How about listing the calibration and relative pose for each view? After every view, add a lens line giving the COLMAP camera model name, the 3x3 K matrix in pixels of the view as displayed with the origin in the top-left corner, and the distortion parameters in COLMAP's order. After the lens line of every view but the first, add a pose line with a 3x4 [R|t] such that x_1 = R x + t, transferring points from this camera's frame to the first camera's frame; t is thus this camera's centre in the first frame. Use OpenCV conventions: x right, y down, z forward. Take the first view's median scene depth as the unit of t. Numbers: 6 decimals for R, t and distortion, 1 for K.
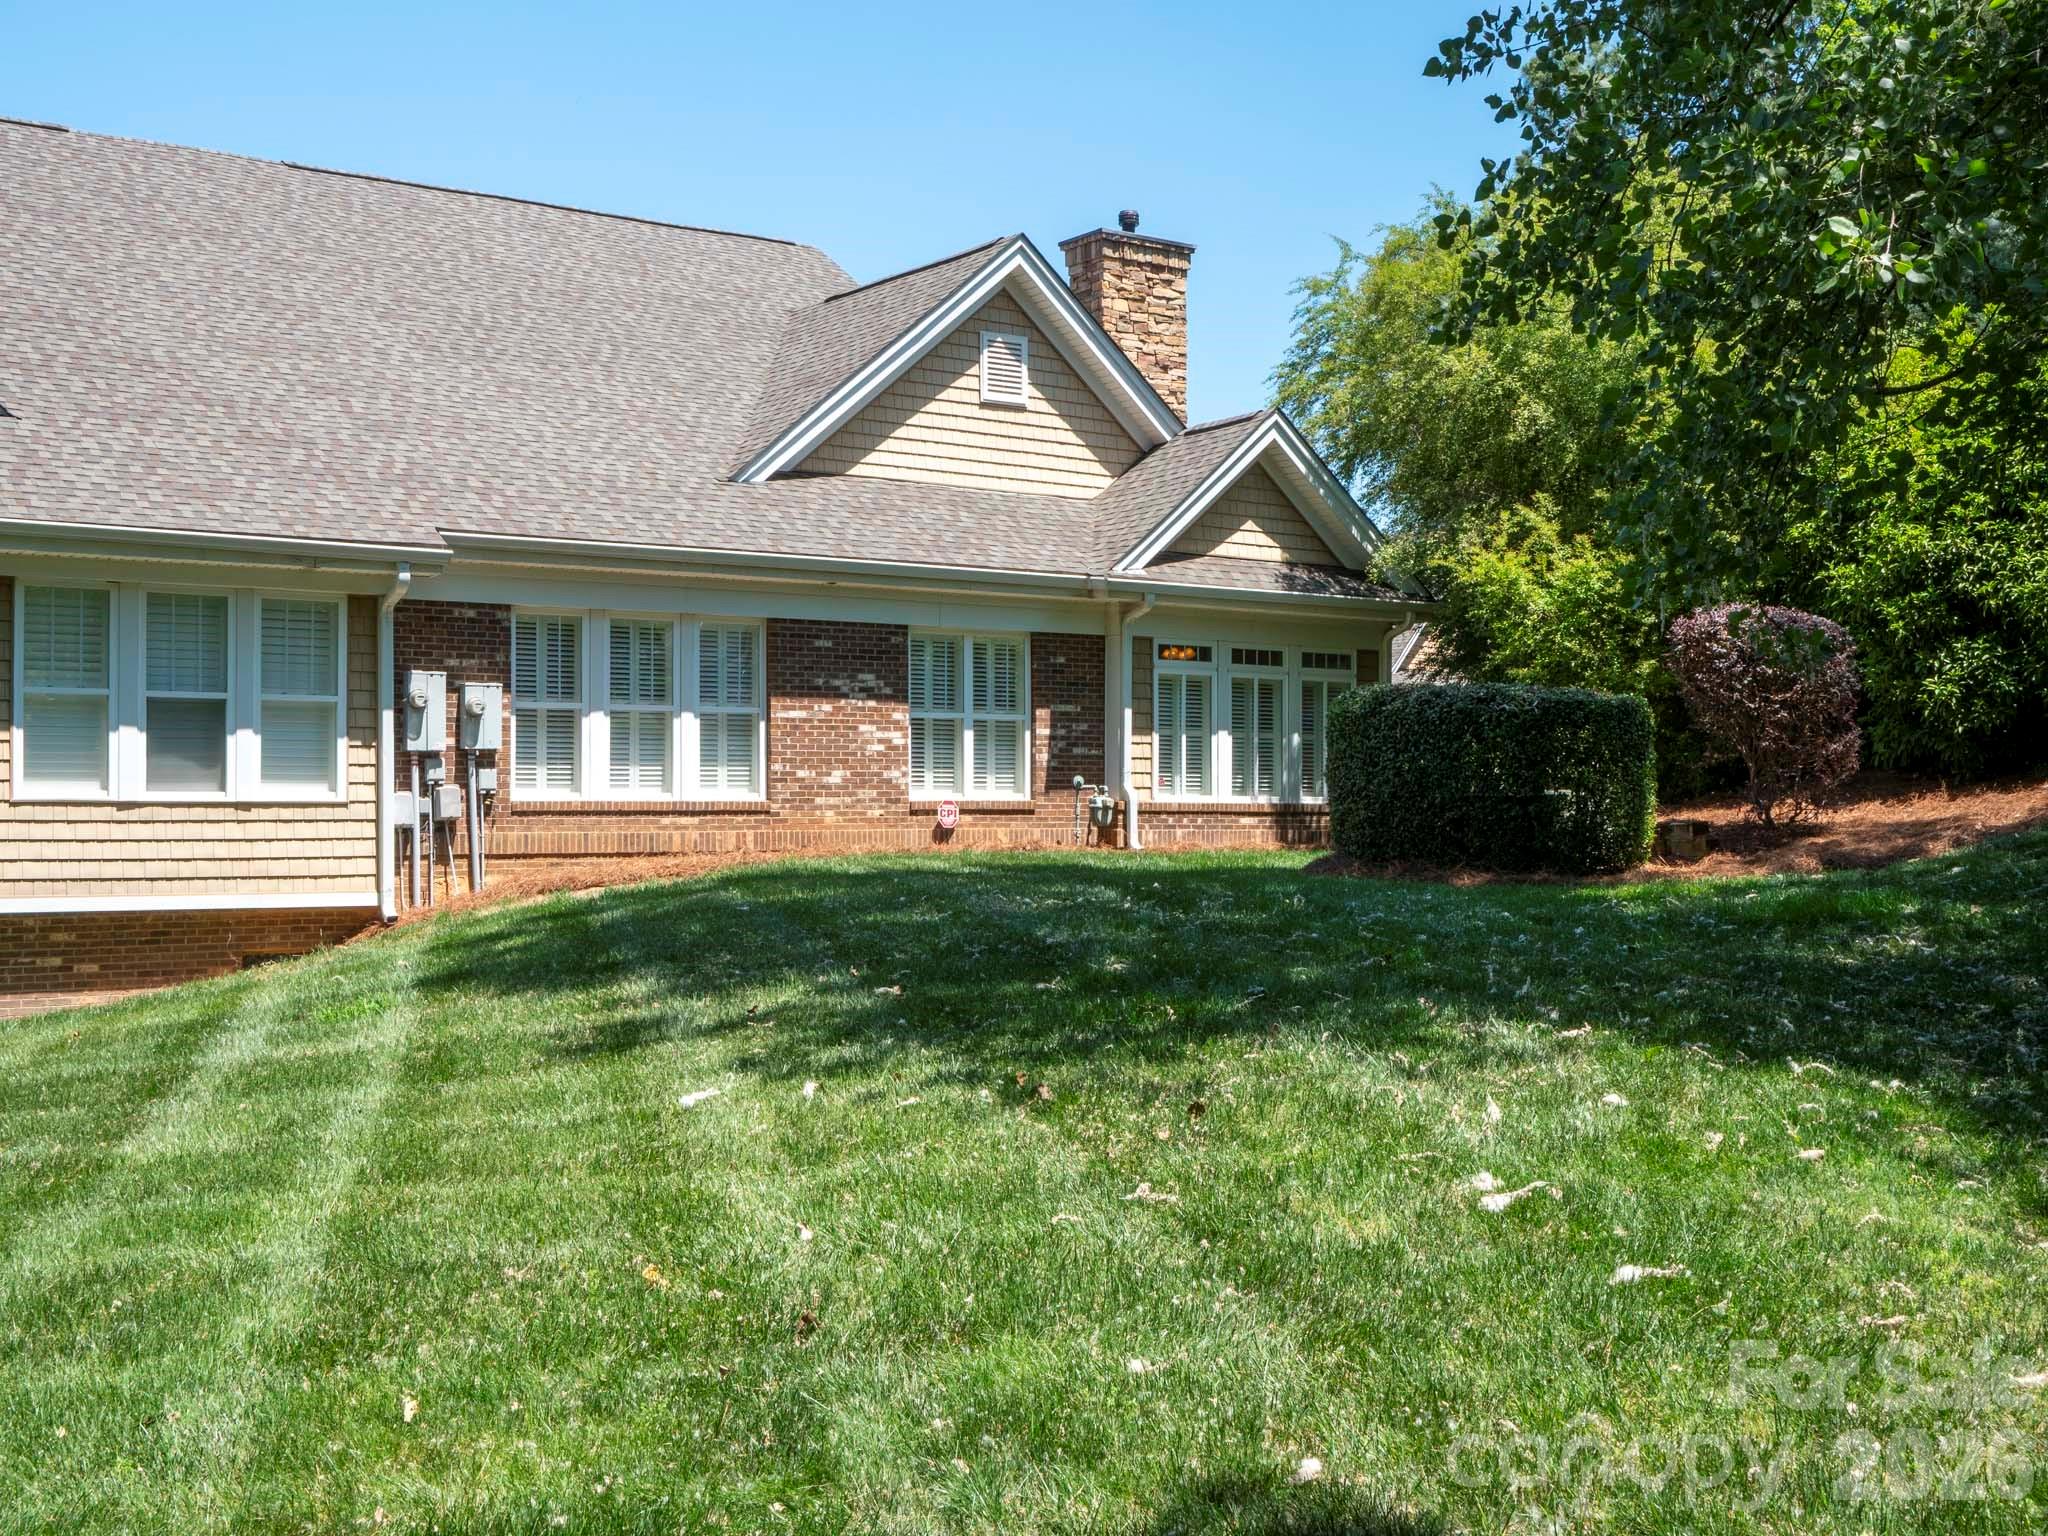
lens RADIAL K [[2389.2, 0, 1024.0], [0, 2389.2, 769.3], [0, 0, 1]] dist [0.002299, 0.000000]
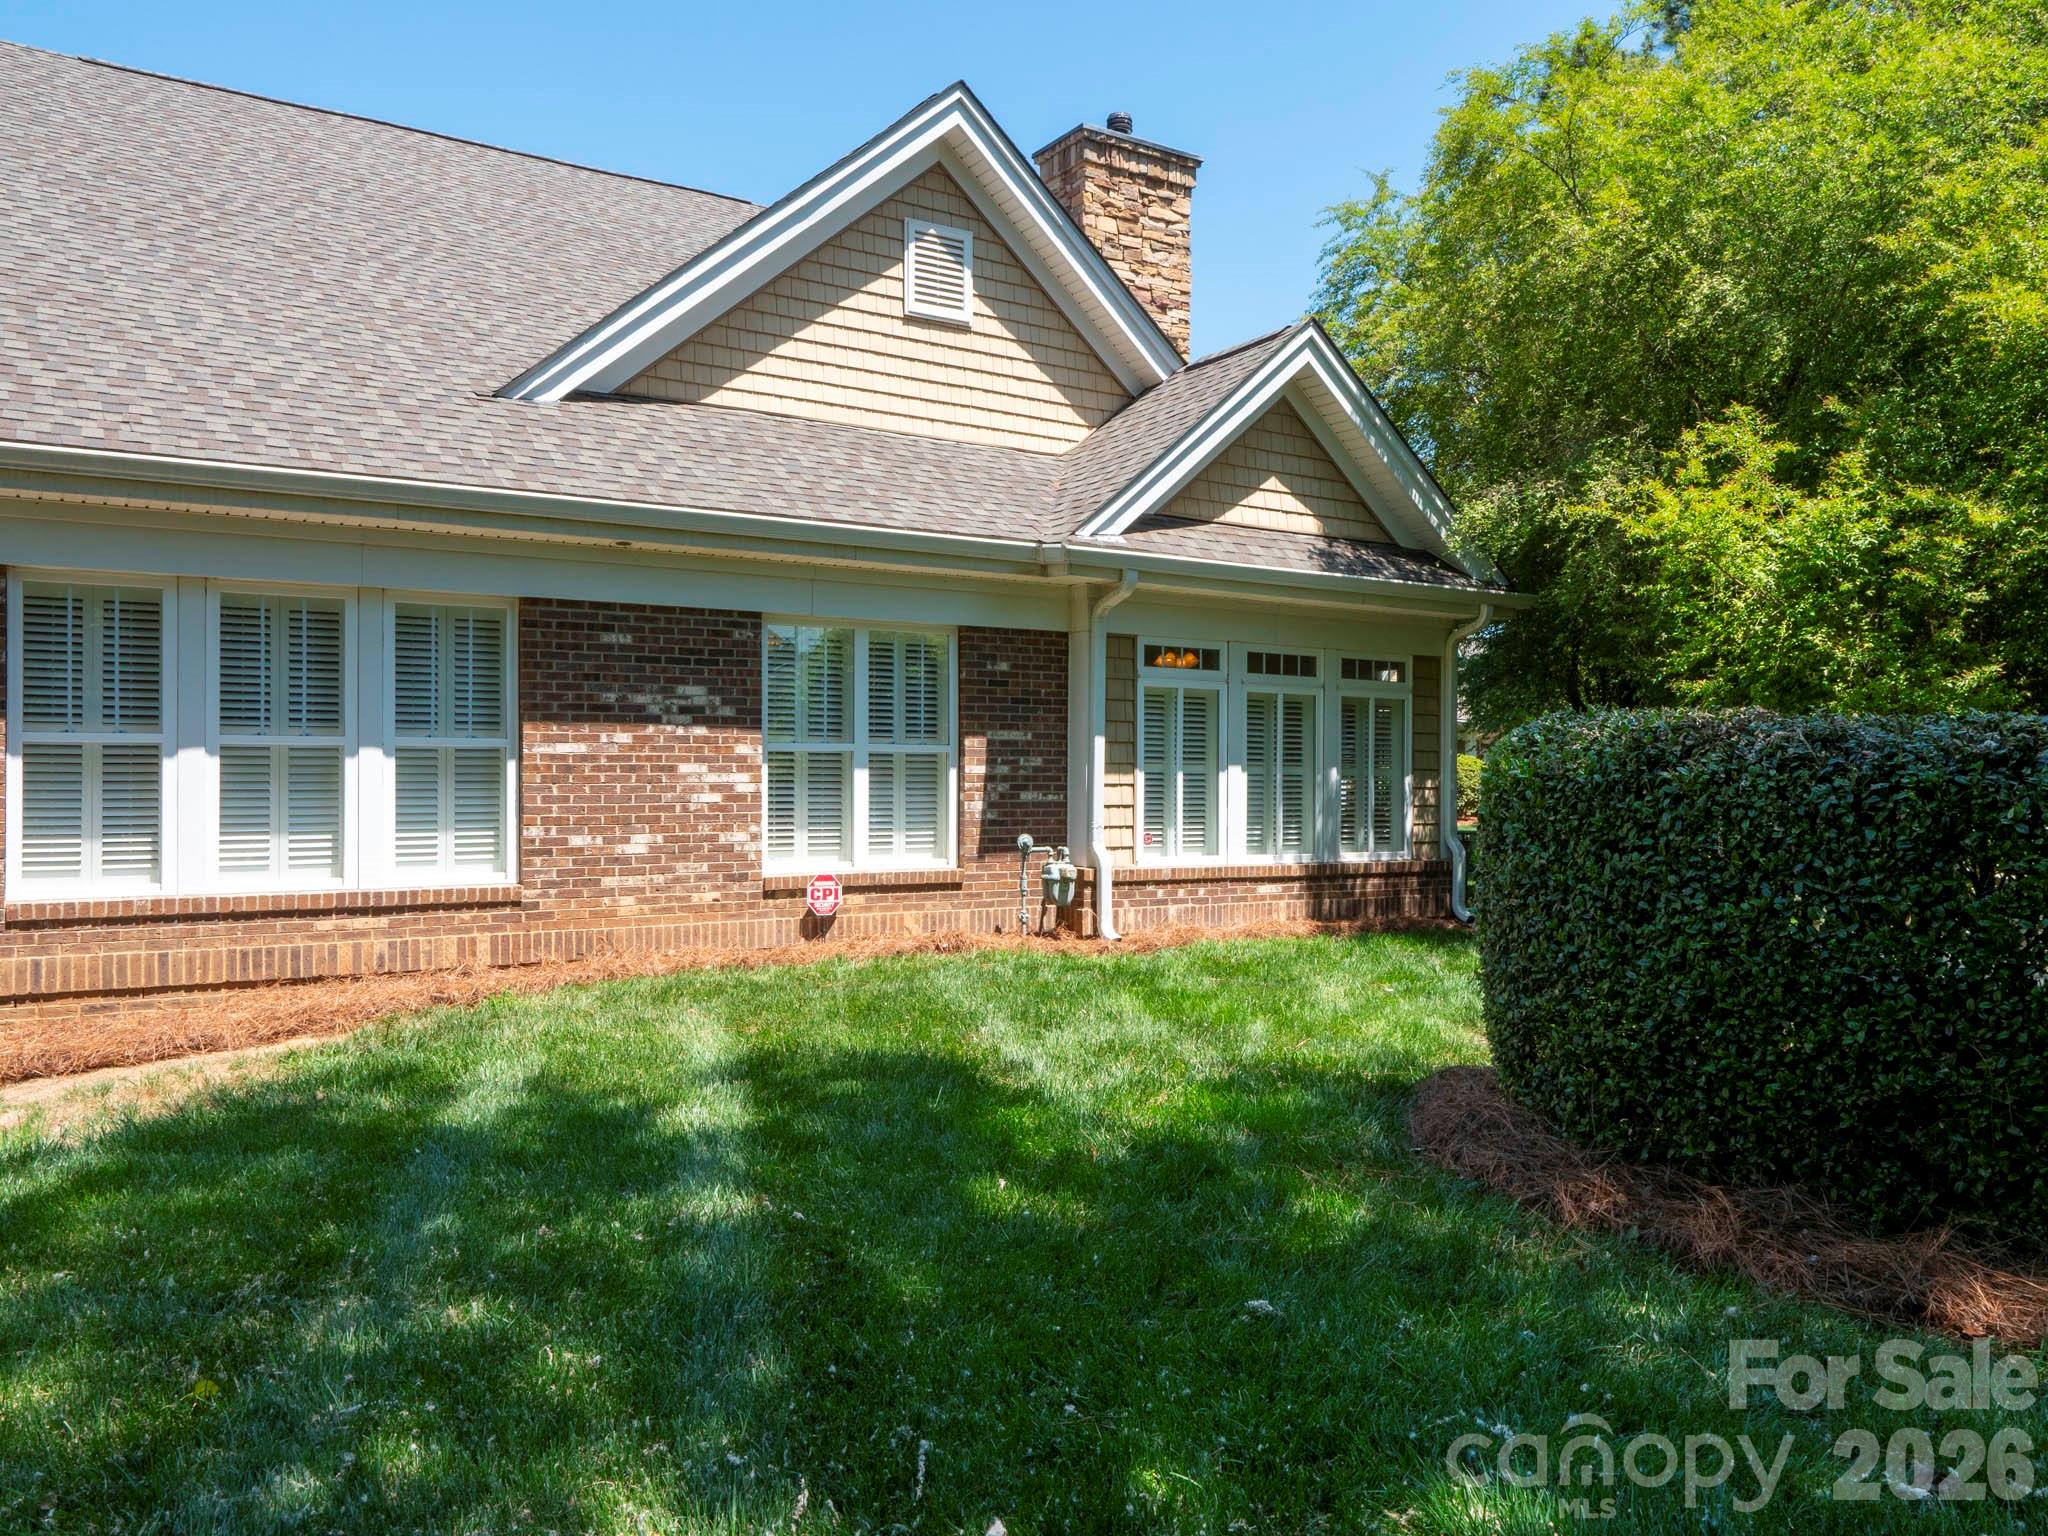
lens RADIAL K [[1552.6, 0, 1023.3], [0, 1552.6, 767.5], [0, 0, 1]] dist [0.005989, -0.005489]
pose [[0.998929, 0.003980, -0.046099, 0.042716], [-0.003442, 0.999925, 0.011738, -0.021777], [0.046142, -0.011567, 0.998868, 0.551024]]
